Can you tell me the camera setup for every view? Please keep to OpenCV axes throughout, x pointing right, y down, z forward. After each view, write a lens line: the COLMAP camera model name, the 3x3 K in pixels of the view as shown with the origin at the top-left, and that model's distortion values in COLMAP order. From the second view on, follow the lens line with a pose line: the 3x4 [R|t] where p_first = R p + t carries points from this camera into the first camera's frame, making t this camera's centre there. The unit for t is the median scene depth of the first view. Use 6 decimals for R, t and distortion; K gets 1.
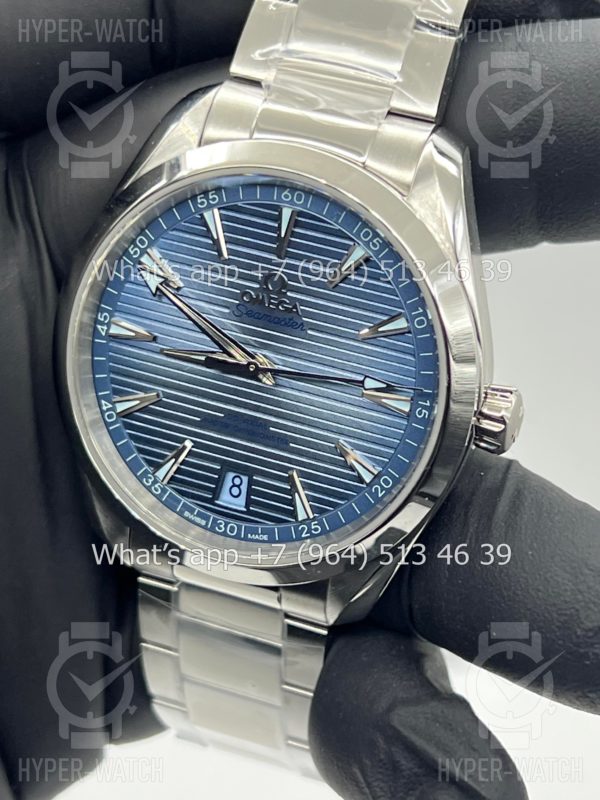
lens RADIAL K [[1906.1, 0, 302.8], [0, 1906.1, 407.2], [0, 0, 1]] dist [0.542041, 0.000000]
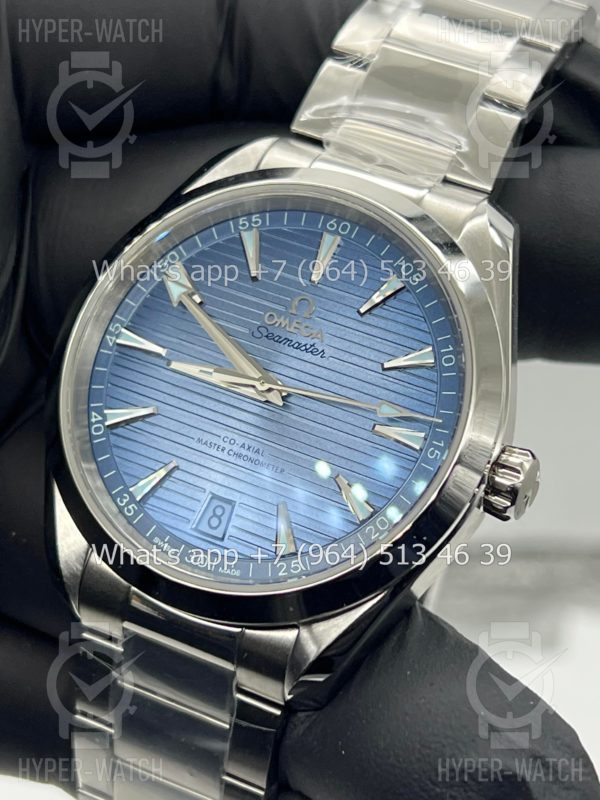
lens RADIAL K [[1906.1, 0, 295.6], [0, 1906.1, 406.9], [0, 0, 1]] dist [0.542041, 0.000000]
pose [[0.980751, 0.195237, -0.003207, -0.005202], [-0.182508, 0.910727, -0.370497, 0.330712], [-0.069414, 0.363950, 0.928828, 0.125823]]
